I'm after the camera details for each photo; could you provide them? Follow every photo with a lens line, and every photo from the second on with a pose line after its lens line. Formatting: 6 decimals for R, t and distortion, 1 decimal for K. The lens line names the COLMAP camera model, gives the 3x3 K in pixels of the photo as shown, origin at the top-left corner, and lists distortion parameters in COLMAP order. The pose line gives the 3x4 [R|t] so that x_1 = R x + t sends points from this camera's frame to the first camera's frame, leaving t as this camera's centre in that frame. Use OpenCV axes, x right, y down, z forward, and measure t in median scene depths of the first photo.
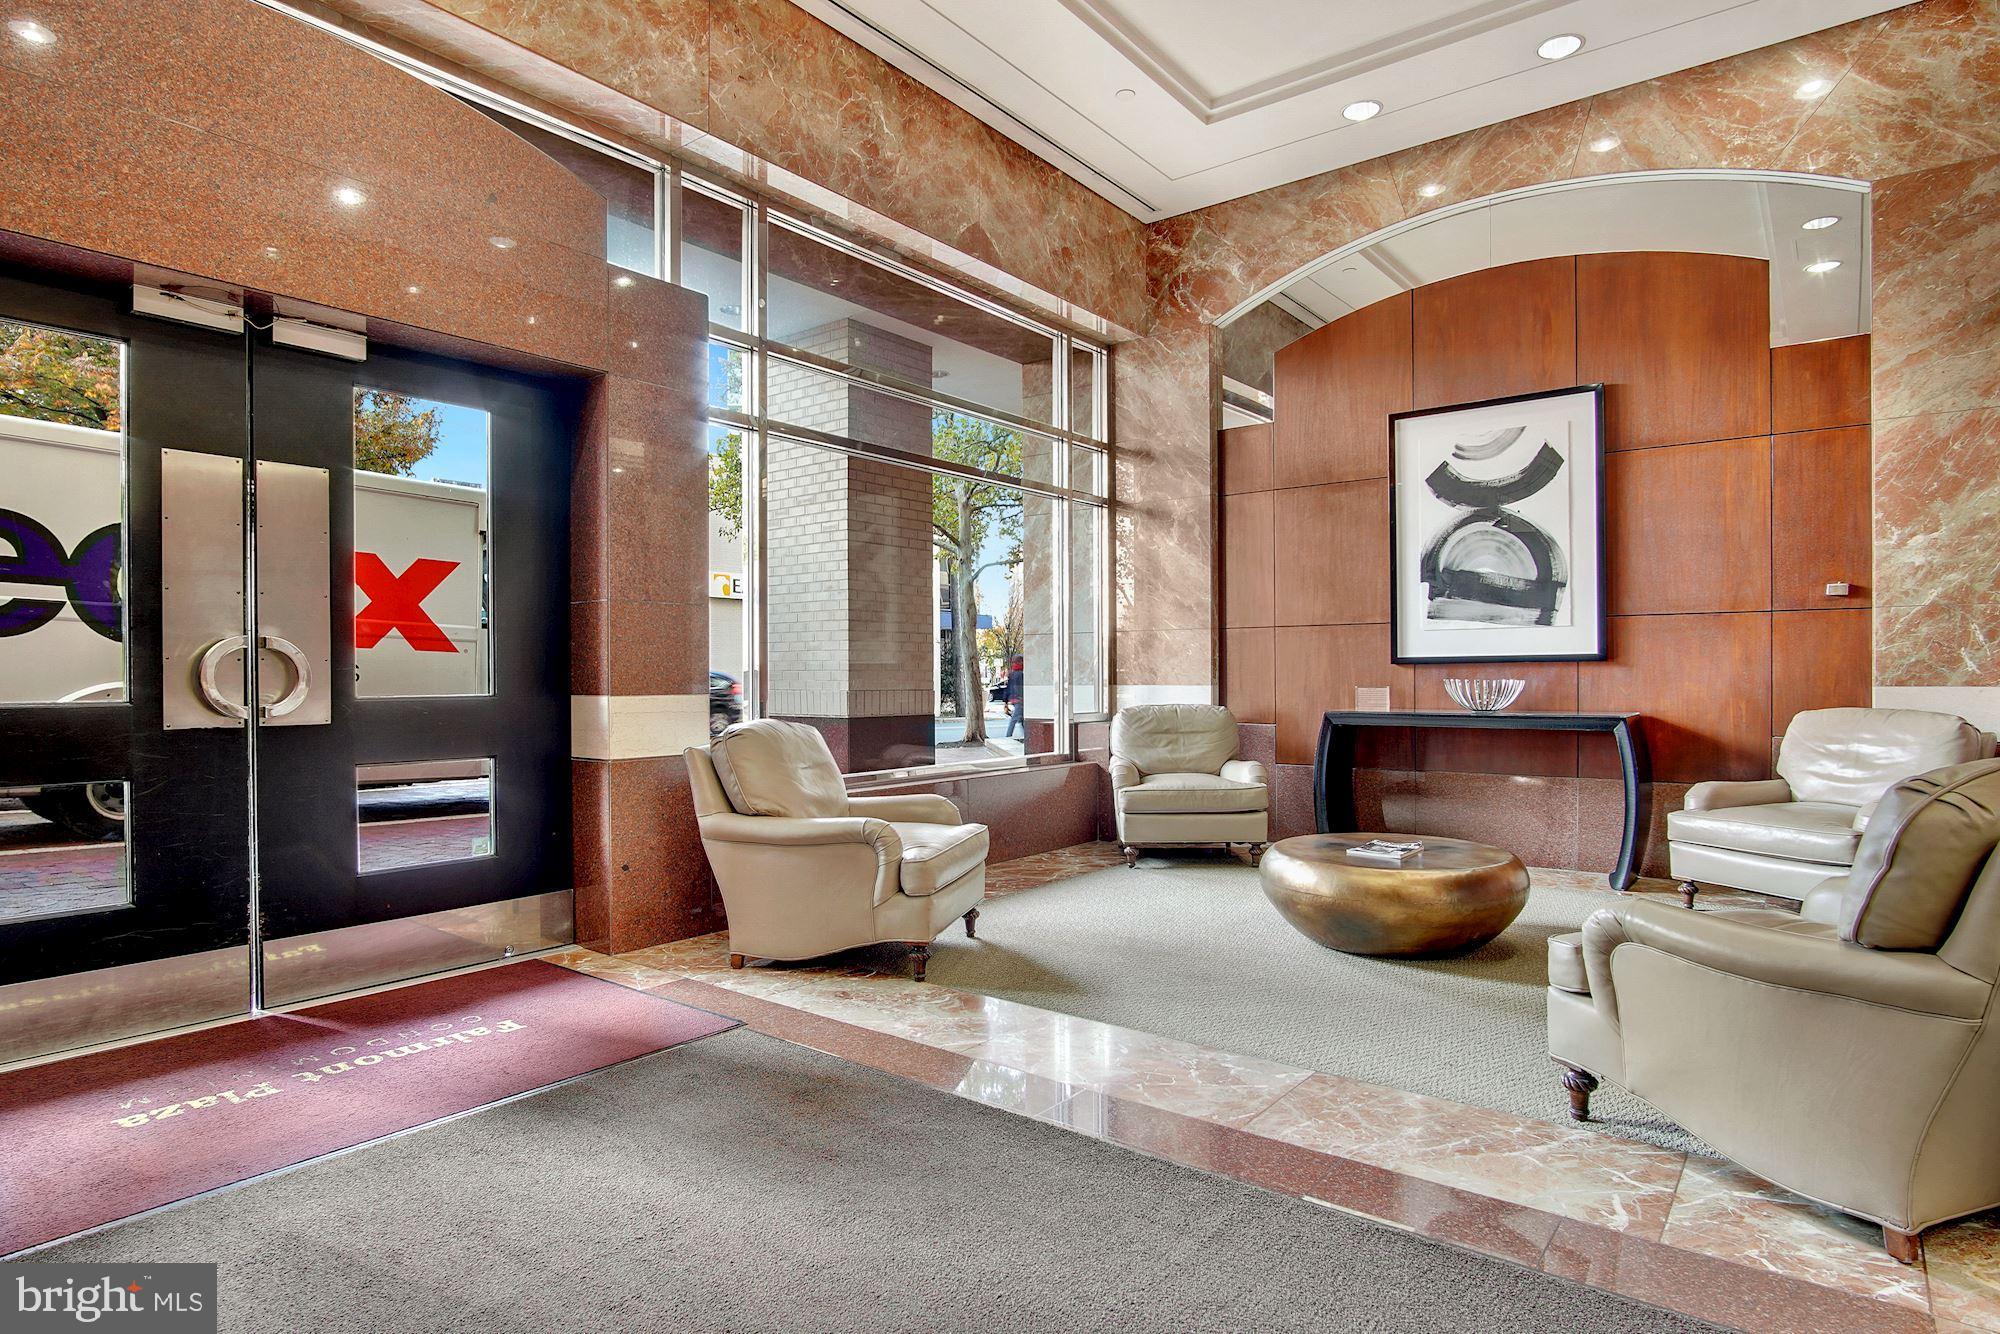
lens RADIAL K [[1089.9, 0, 999.8], [0, 1089.9, 674.8], [0, 0, 1]] dist [-0.025861, 0.004951]
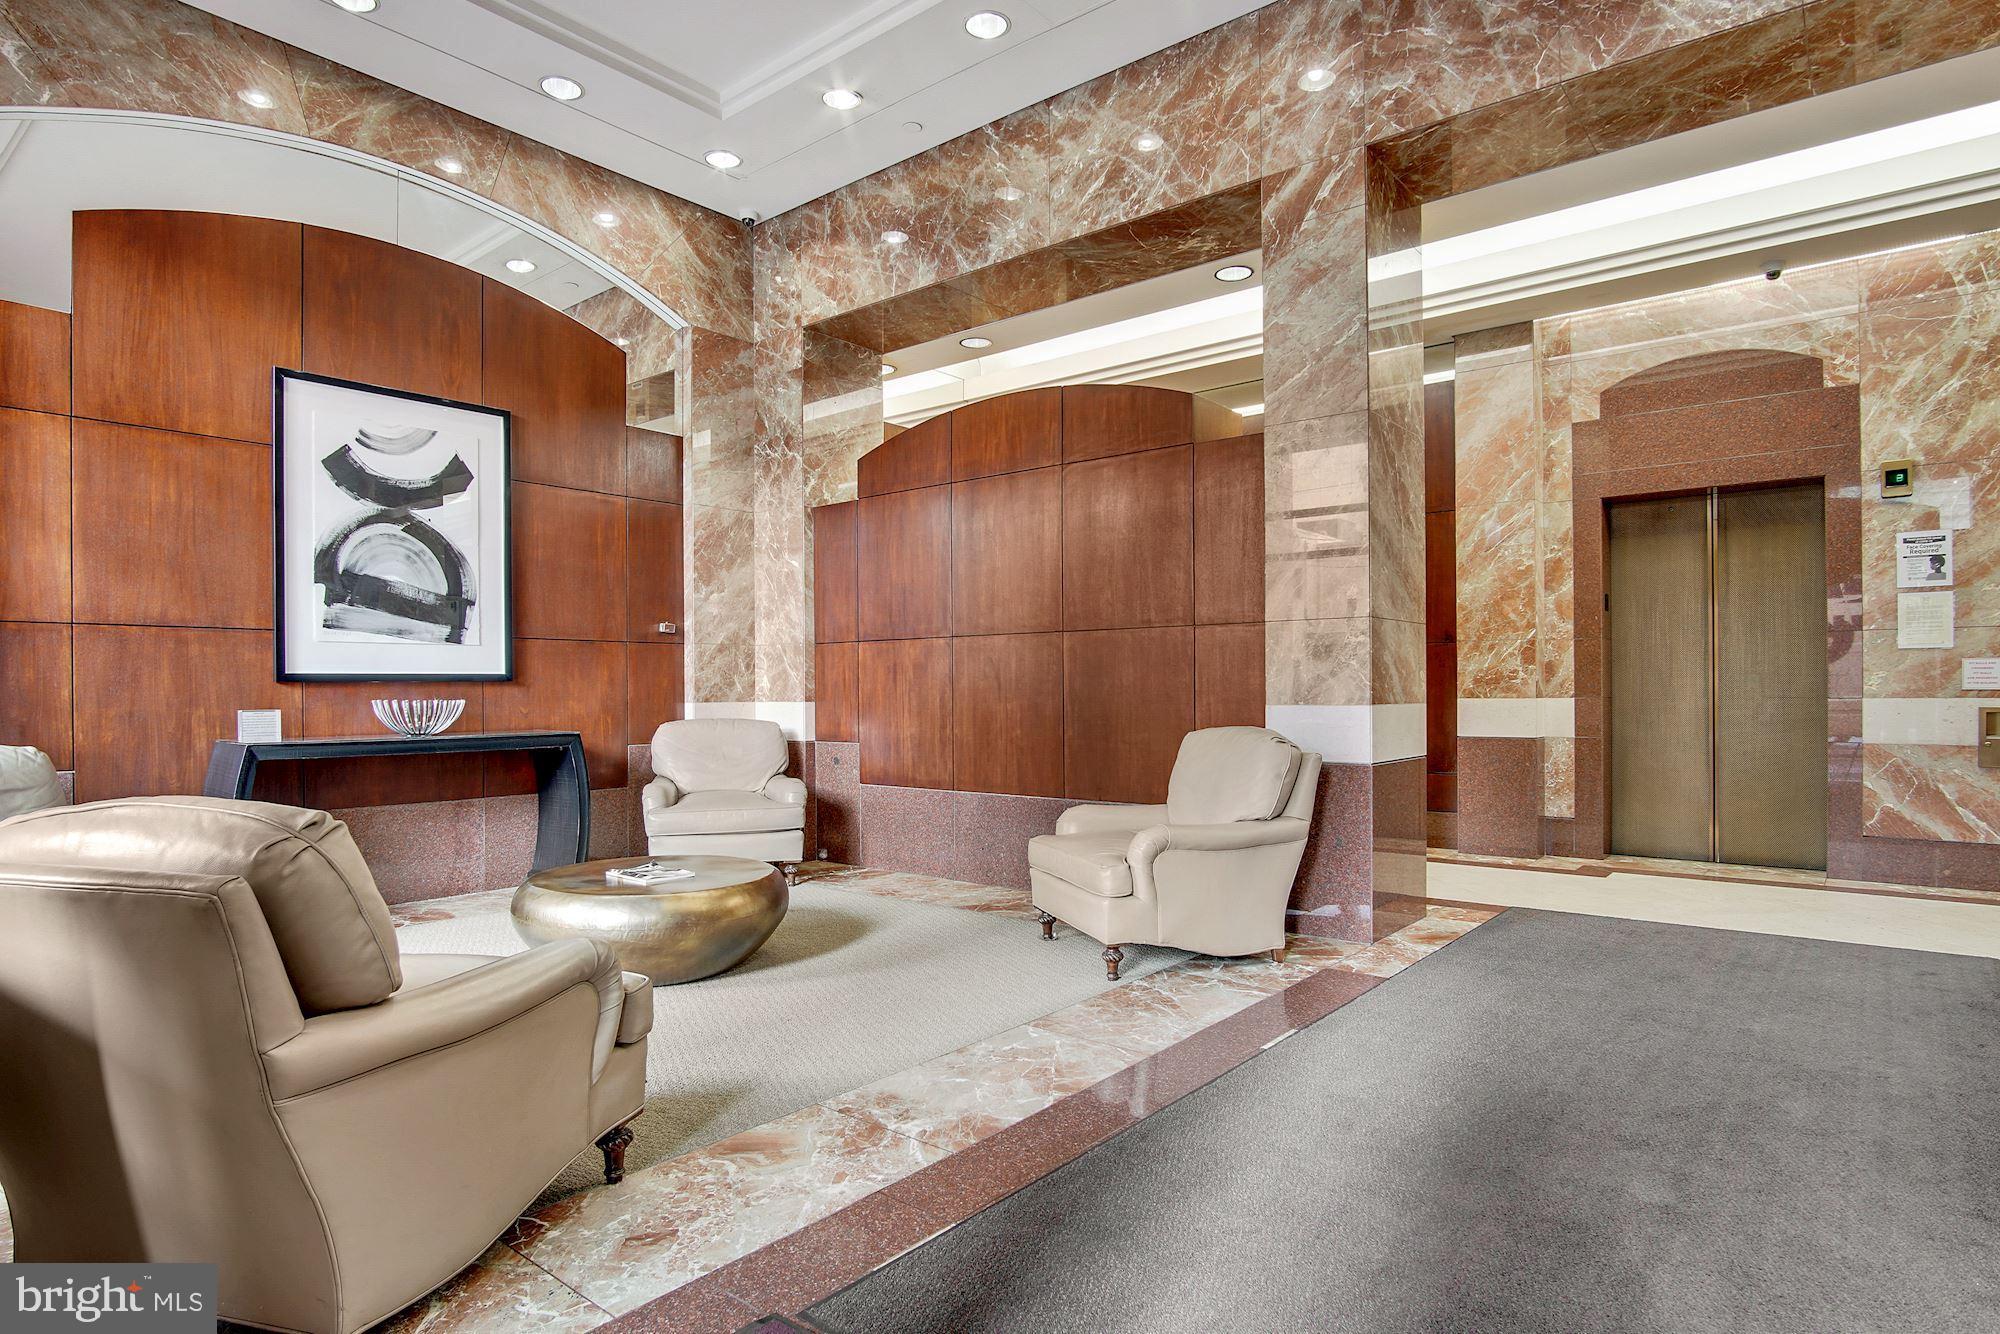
lens RADIAL K [[1089.9, 0, 996.8], [0, 1089.9, 685.6], [0, 0, 1]] dist [-0.025861, 0.004951]
pose [[0.028650, 0.008786, 0.999551, -0.448266], [0.006287, 0.999940, -0.008969, 0.003488], [-0.999570, 0.006541, 0.028593, 0.496918]]
